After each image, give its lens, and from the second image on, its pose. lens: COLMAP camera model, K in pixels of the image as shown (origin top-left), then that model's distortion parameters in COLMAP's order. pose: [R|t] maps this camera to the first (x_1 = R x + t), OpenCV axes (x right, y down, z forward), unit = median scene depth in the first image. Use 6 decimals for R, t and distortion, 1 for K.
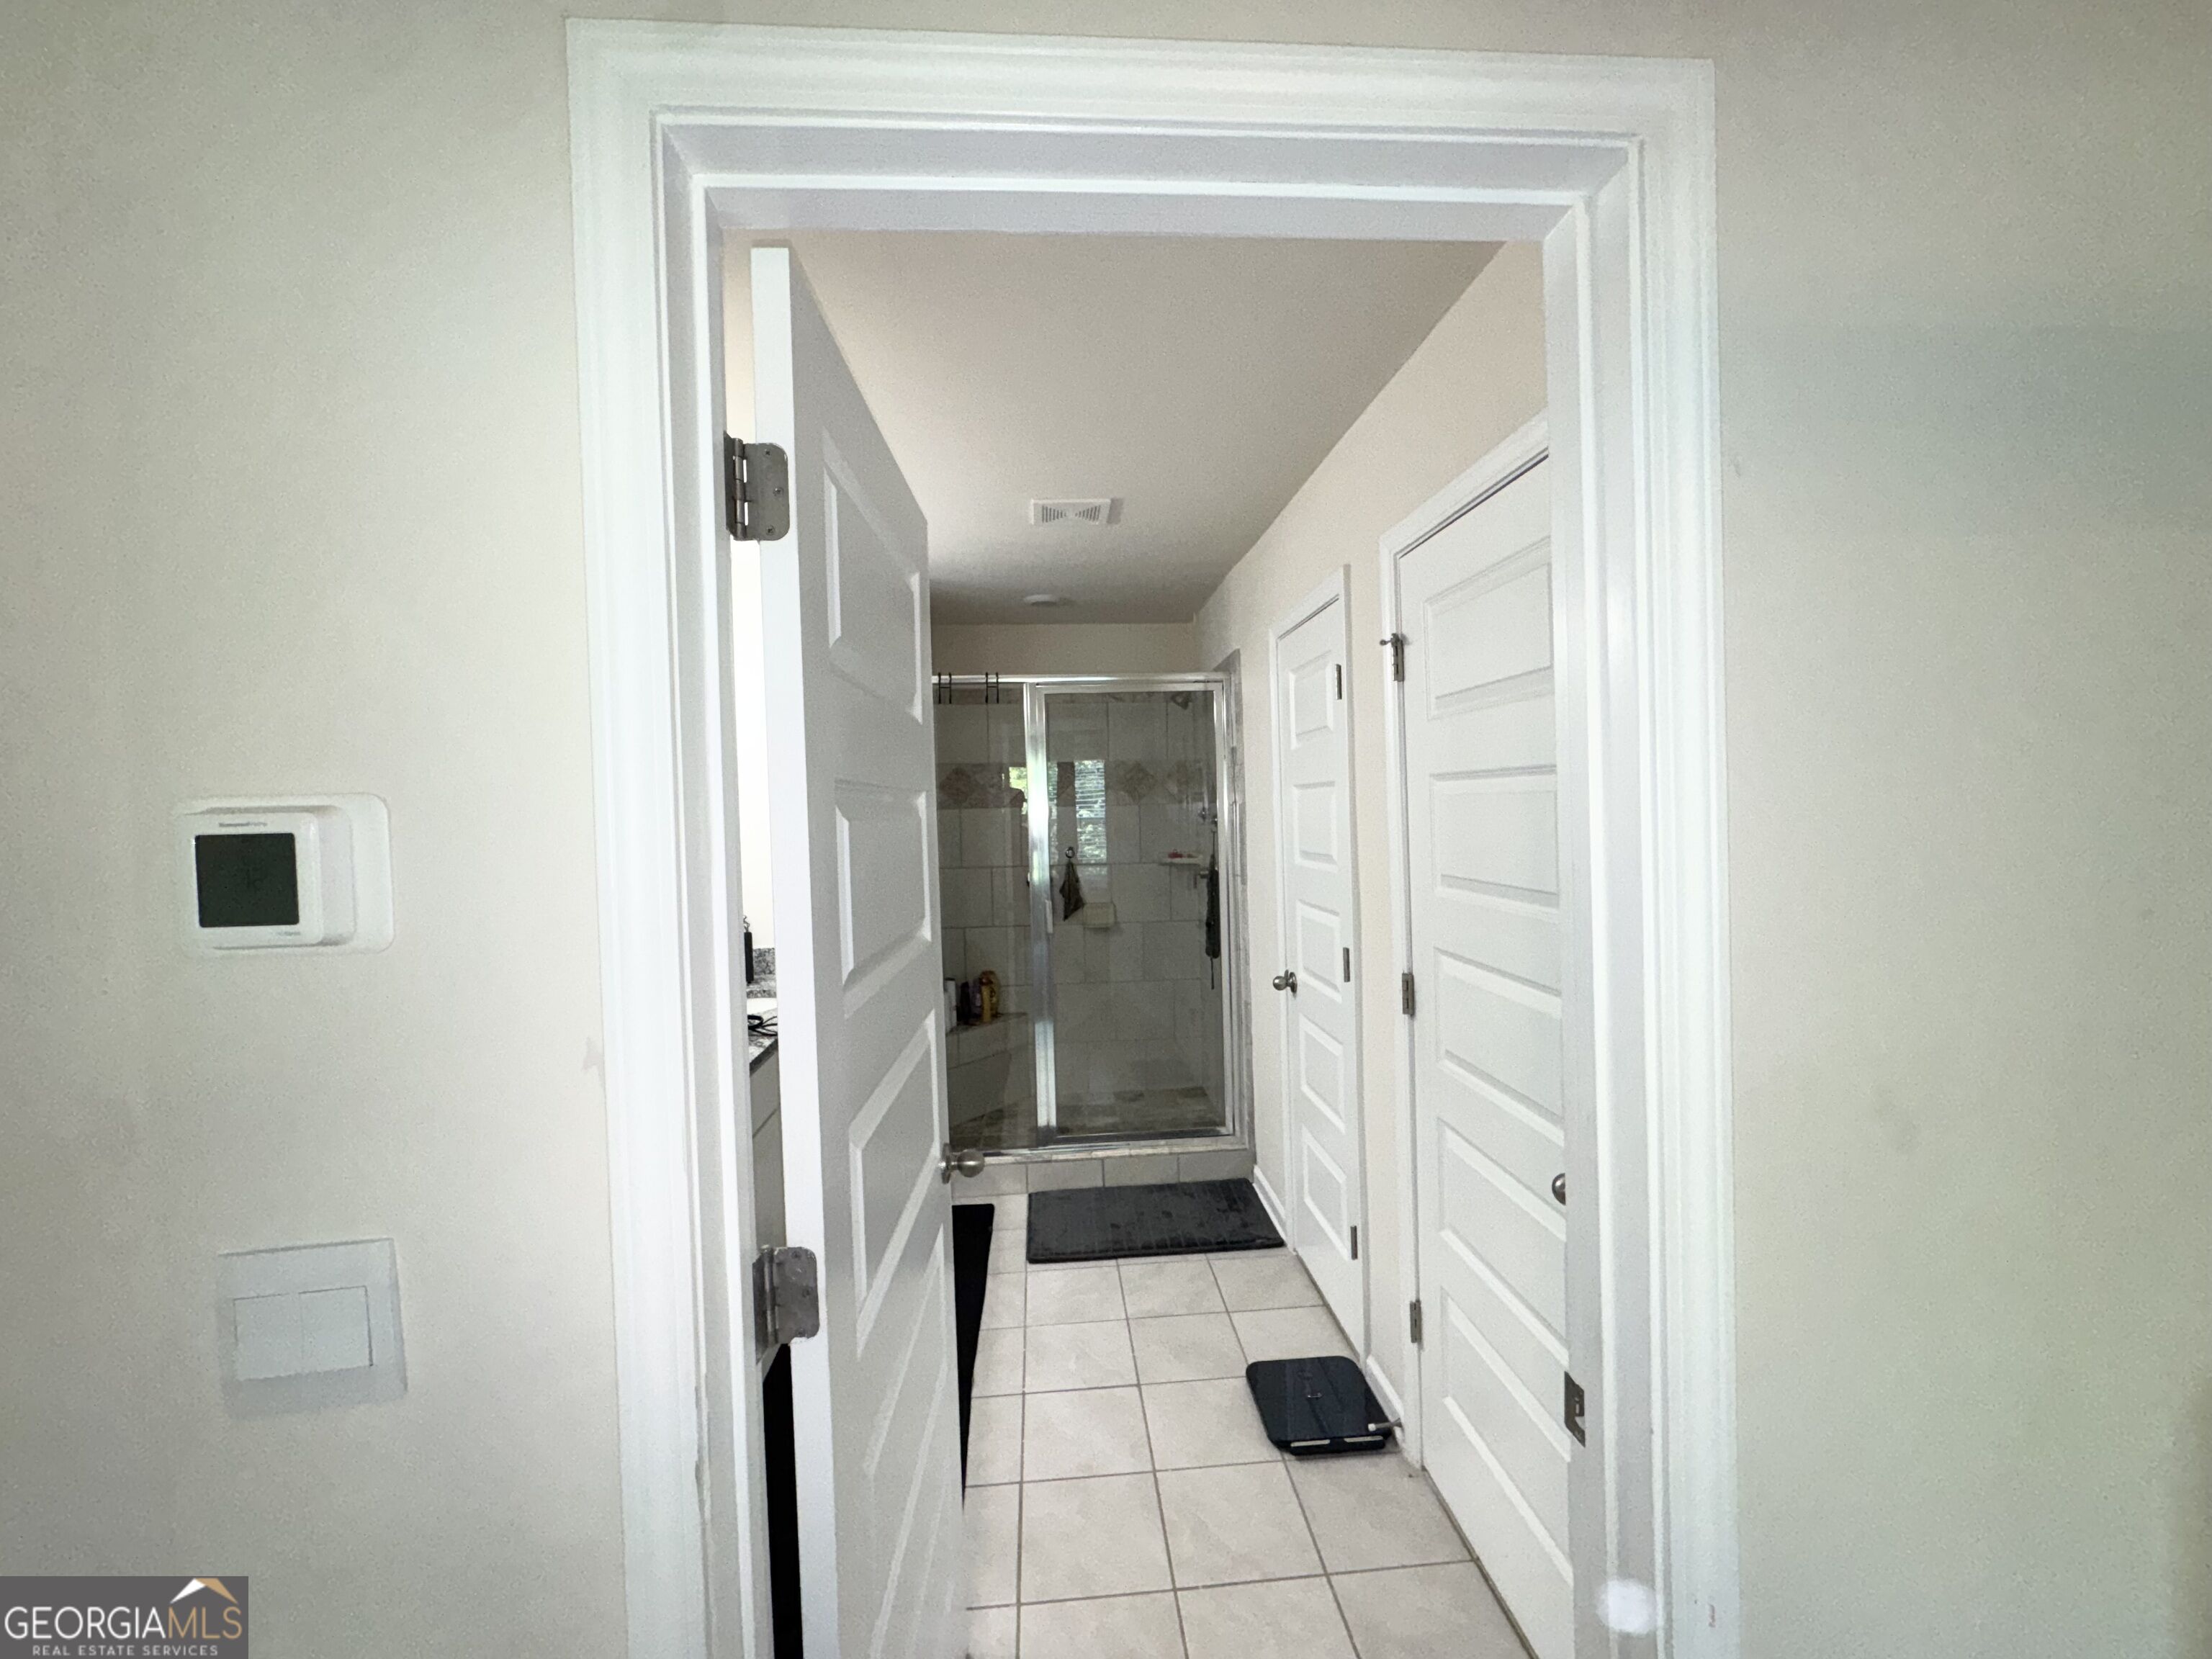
lens RADIAL K [[884.6, 0, 1105.4], [0, 884.6, 825.4], [0, 0, 1]] dist [-0.002316, 0.000141]
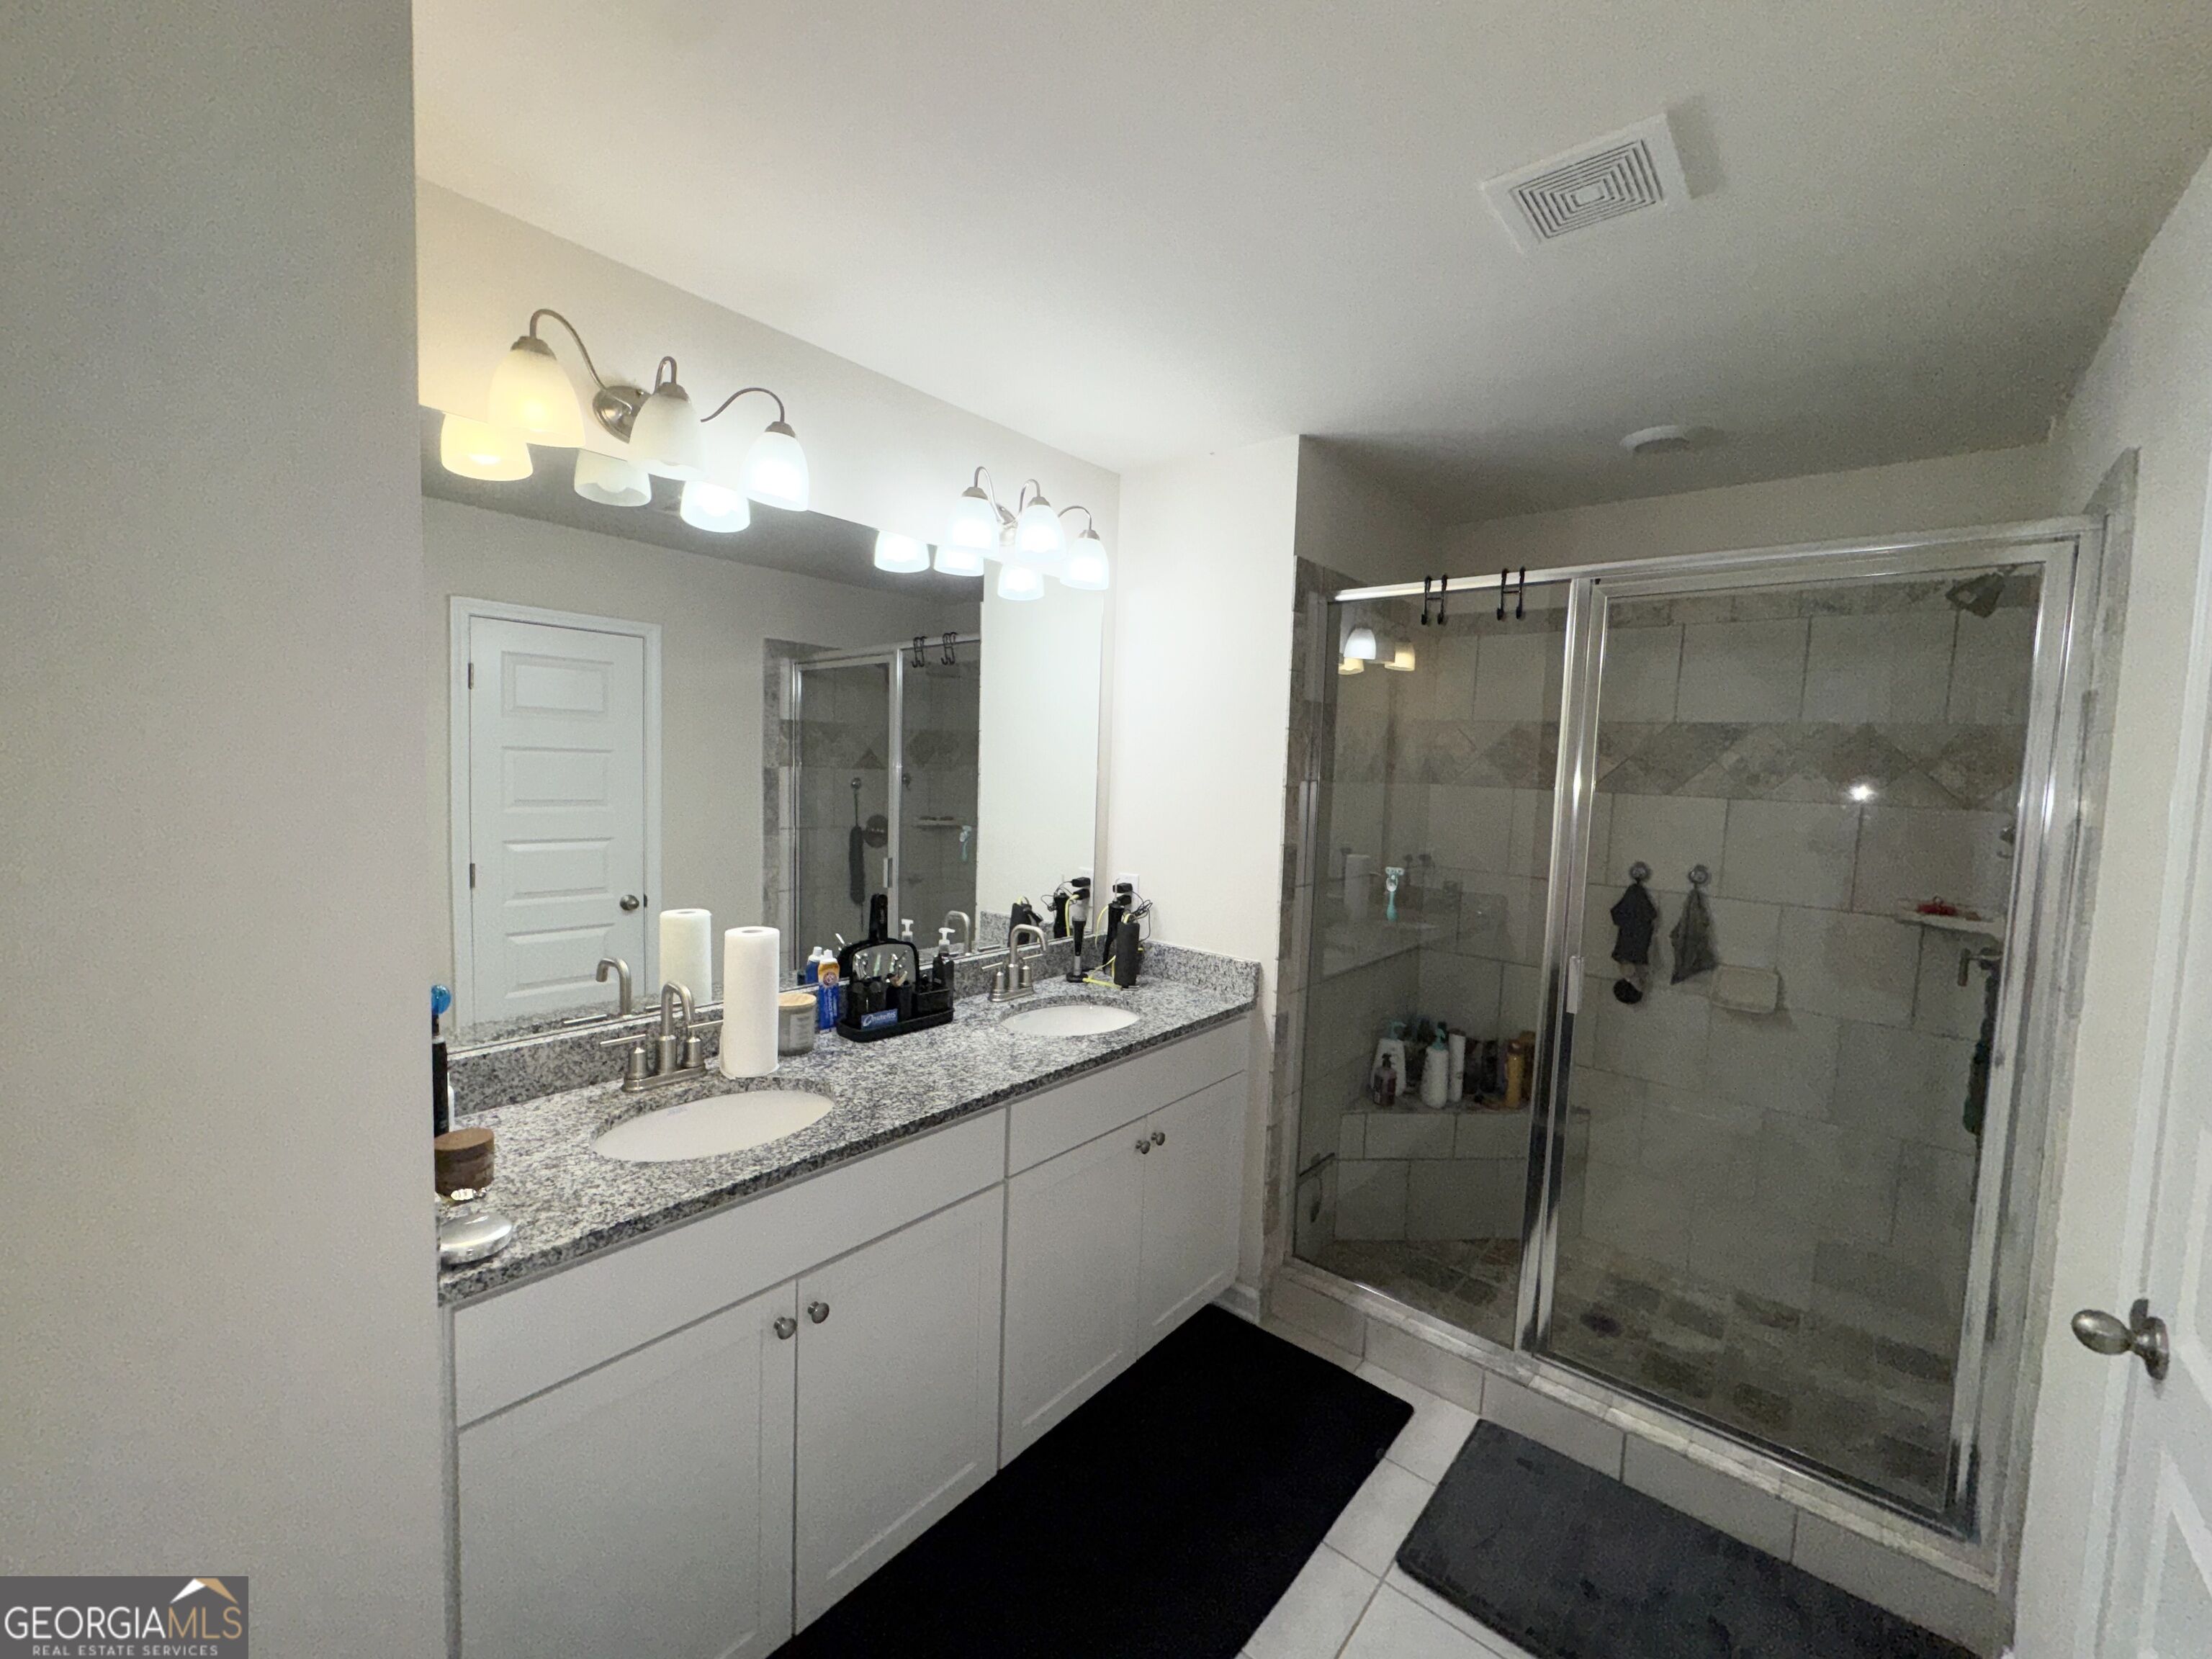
lens RADIAL K [[884.6, 0, 1105.4], [0, 884.6, 825.4], [0, 0, 1]] dist [-0.002316, 0.000141]
pose [[0.710292, 0.105317, -0.695984, 0.111087], [-0.077022, 0.994435, 0.071873, -0.018570], [0.699680, 0.002556, 0.714451, 0.368017]]
